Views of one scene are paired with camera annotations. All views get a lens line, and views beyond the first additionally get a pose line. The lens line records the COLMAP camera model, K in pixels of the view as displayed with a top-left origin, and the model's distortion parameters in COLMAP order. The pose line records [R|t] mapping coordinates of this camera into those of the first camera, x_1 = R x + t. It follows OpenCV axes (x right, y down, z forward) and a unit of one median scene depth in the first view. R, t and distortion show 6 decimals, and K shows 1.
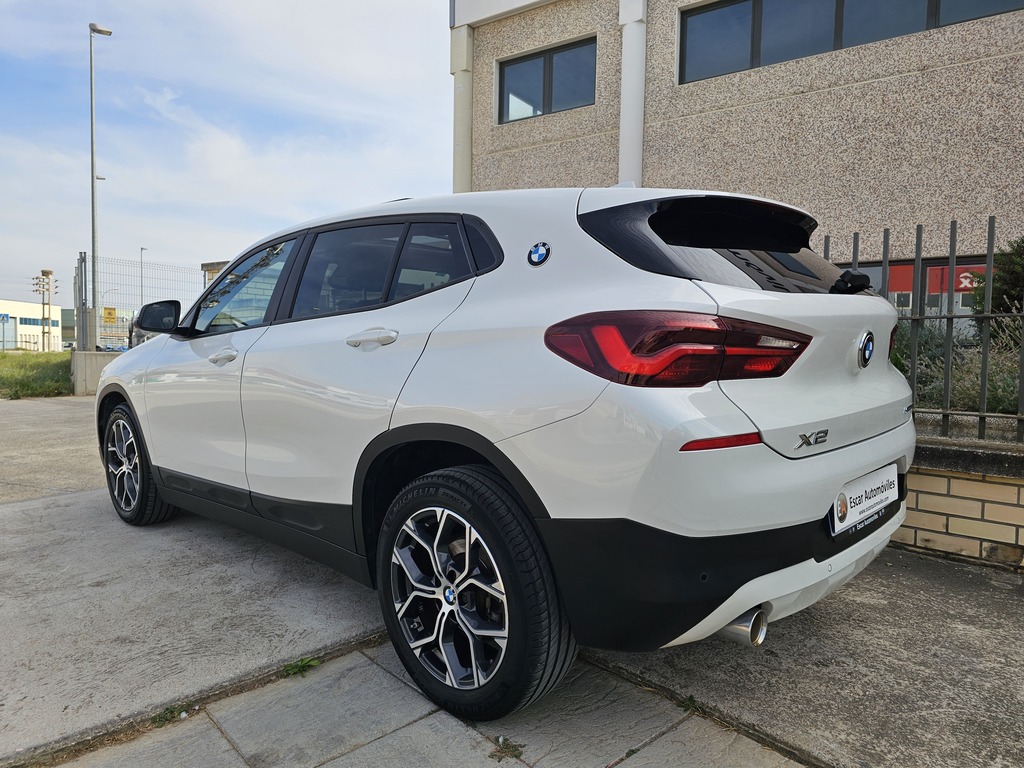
lens RADIAL K [[694.2, 0, 506.8], [0, 694.2, 382.3], [0, 0, 1]] dist [0.067125, -0.052937]
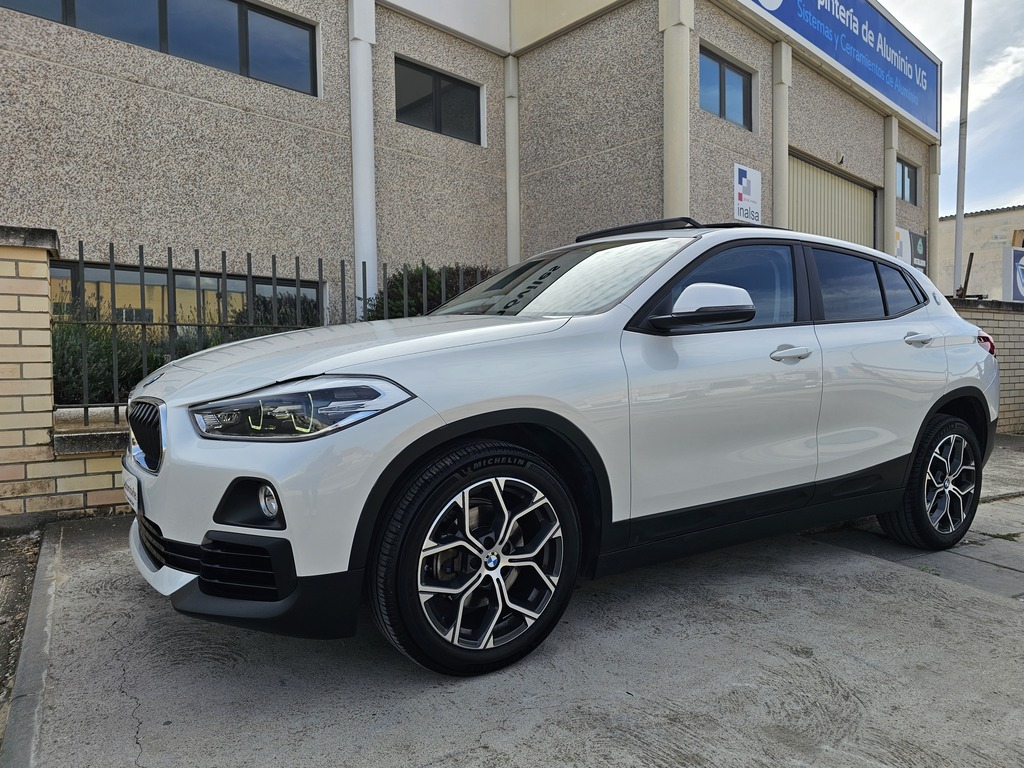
lens RADIAL K [[687.2, 0, 512.0], [0, 687.2, 384.0], [0, 0, 1]] dist [0.053444, -0.042825]
pose [[0.204471, -0.042344, 0.977956, -1.274283], [0.051934, 0.998126, 0.032359, -0.042152], [-0.977494, 0.044172, 0.206287, 1.062943]]
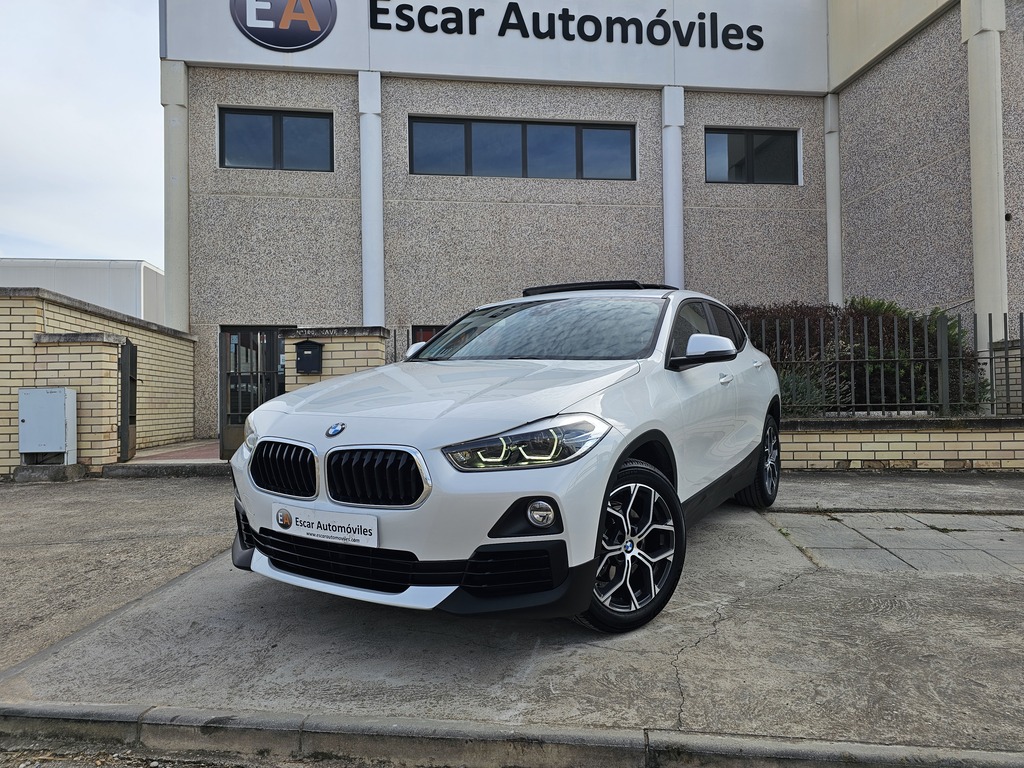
lens RADIAL K [[686.5, 0, 520.1], [0, 686.5, 379.2], [0, 0, 1]] dist [0.056109, -0.047008]
pose [[0.738652, -0.006665, 0.674054, -1.510984], [0.053053, 0.997424, -0.048276, 0.016469], [-0.671995, 0.071420, 0.737103, 0.013971]]
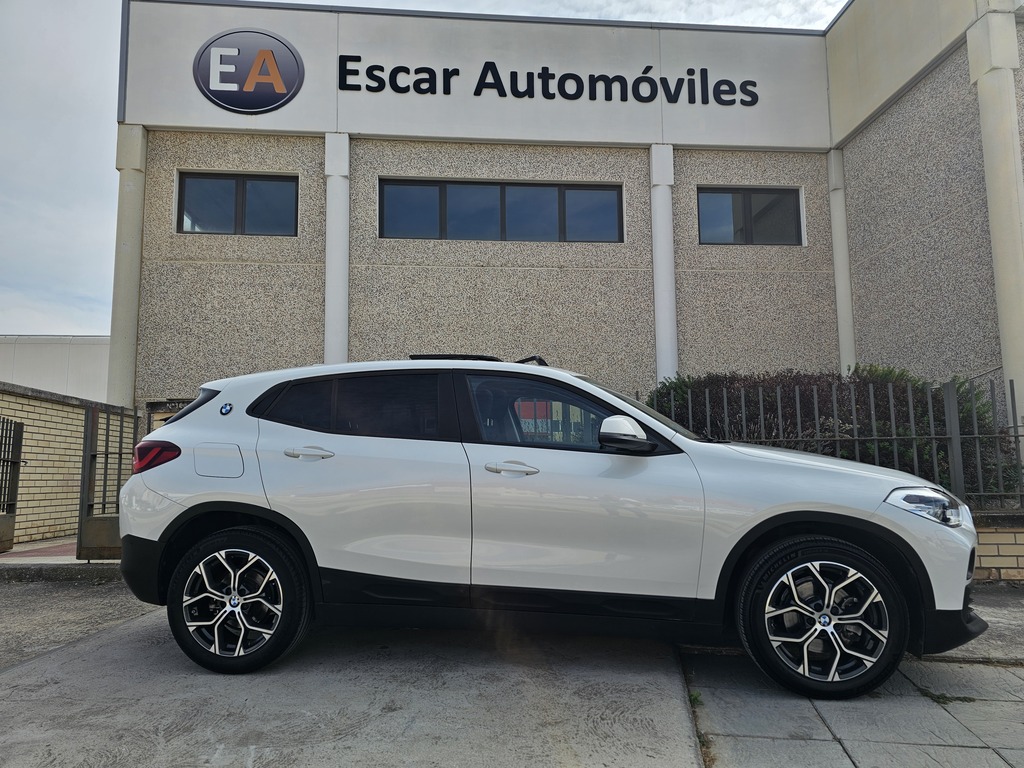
lens RADIAL K [[683.4, 0, 526.7], [0, 683.4, 392.9], [0, 0, 1]] dist [0.069207, -0.061859]
pose [[0.764982, 0.049984, 0.642109, -0.996447], [0.051790, 0.988981, -0.138686, -0.003067], [-0.641966, 0.139348, 0.753965, 0.093567]]
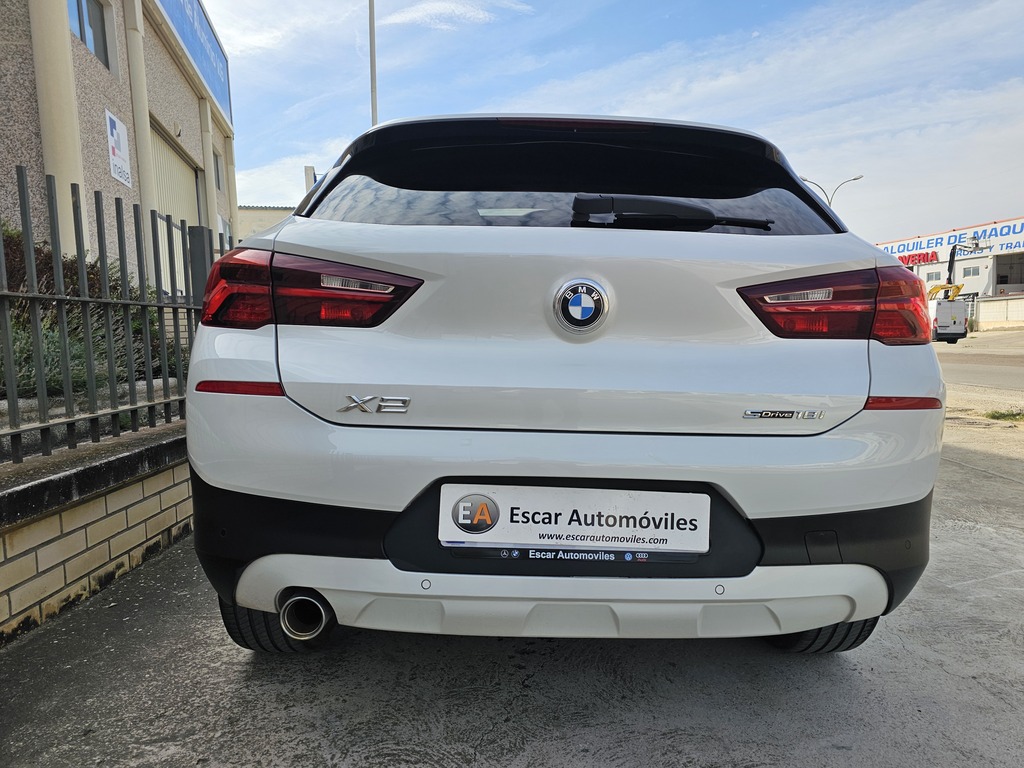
lens RADIAL K [[685.7, 0, 523.9], [0, 685.7, 389.4], [0, 0, 1]] dist [0.041096, -0.024351]
pose [[-0.748942, -0.051069, 0.660665, -0.867152], [0.041093, 0.991527, 0.123229, -0.099644], [-0.661360, 0.119440, -0.740498, 1.905544]]
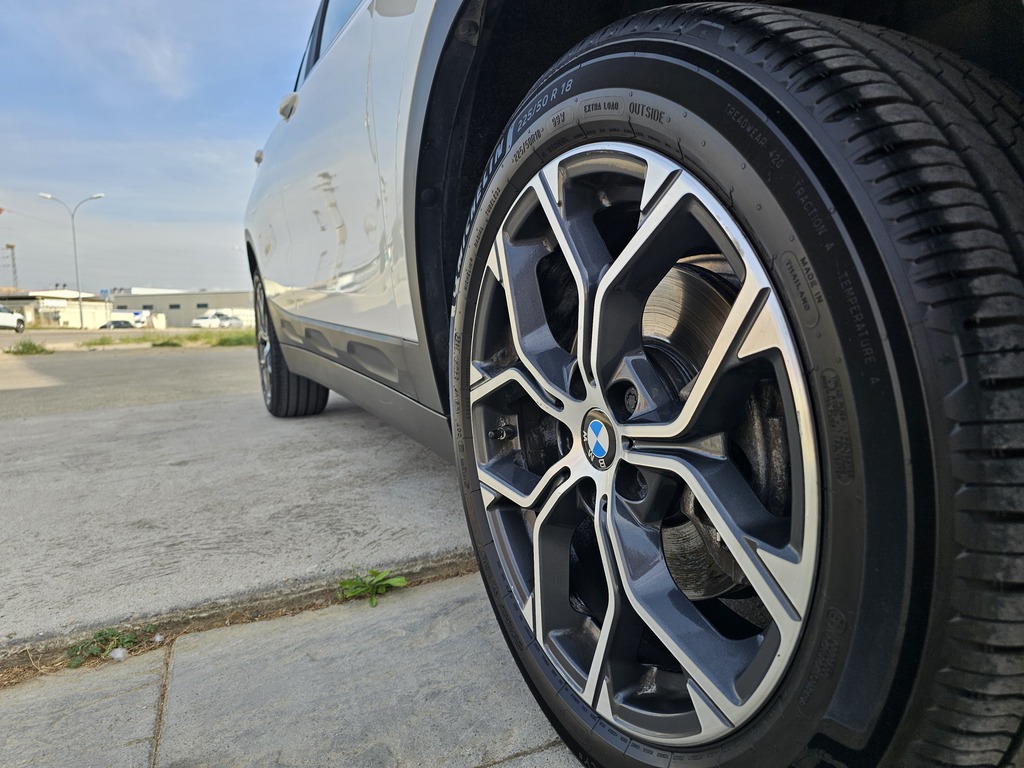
lens RADIAL K [[691.9, 0, 518.5], [0, 691.9, 392.6], [0, 0, 1]] dist [0.068193, -0.054085]
pose [[0.953319, 0.005687, -0.301911, -0.027414], [0.008124, 0.998978, 0.044467, 0.171087], [0.301855, -0.044844, 0.952298, 0.392893]]
